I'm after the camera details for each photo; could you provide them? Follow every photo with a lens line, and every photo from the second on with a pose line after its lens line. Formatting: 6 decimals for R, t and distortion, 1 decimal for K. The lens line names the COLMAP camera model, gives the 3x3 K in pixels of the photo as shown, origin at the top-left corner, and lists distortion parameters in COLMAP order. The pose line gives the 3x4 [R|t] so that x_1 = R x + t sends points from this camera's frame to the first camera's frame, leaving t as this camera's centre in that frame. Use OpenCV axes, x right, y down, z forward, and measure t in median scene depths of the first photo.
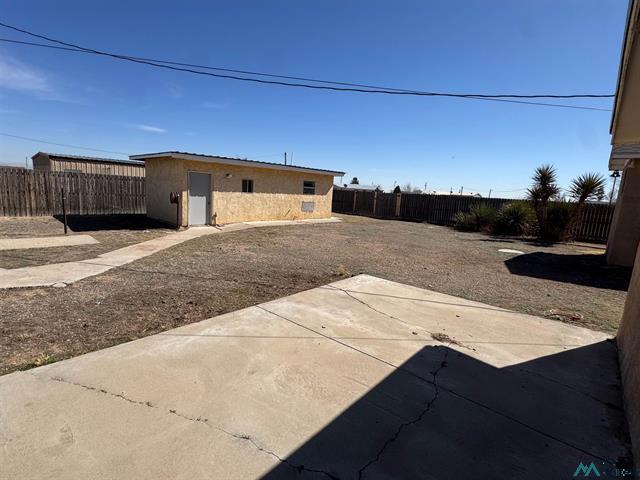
lens RADIAL K [[310.3, 0, 317.7], [0, 310.3, 244.9], [0, 0, 1]] dist [-0.002796, -0.000645]
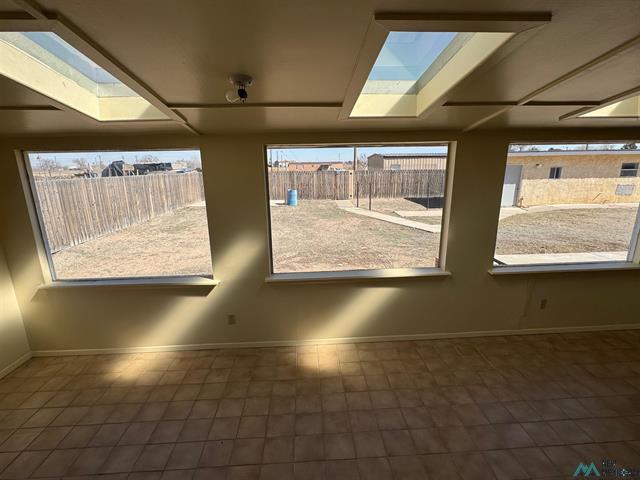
lens RADIAL K [[310.3, 0, 317.2], [0, 310.3, 242.6], [0, 0, 1]] dist [-0.002796, -0.000645]
pose [[0.704658, 0.107568, -0.701346, -0.016949], [-0.069106, 0.994147, 0.083044, 0.031456], [0.706174, -0.010050, 0.707967, -0.439019]]
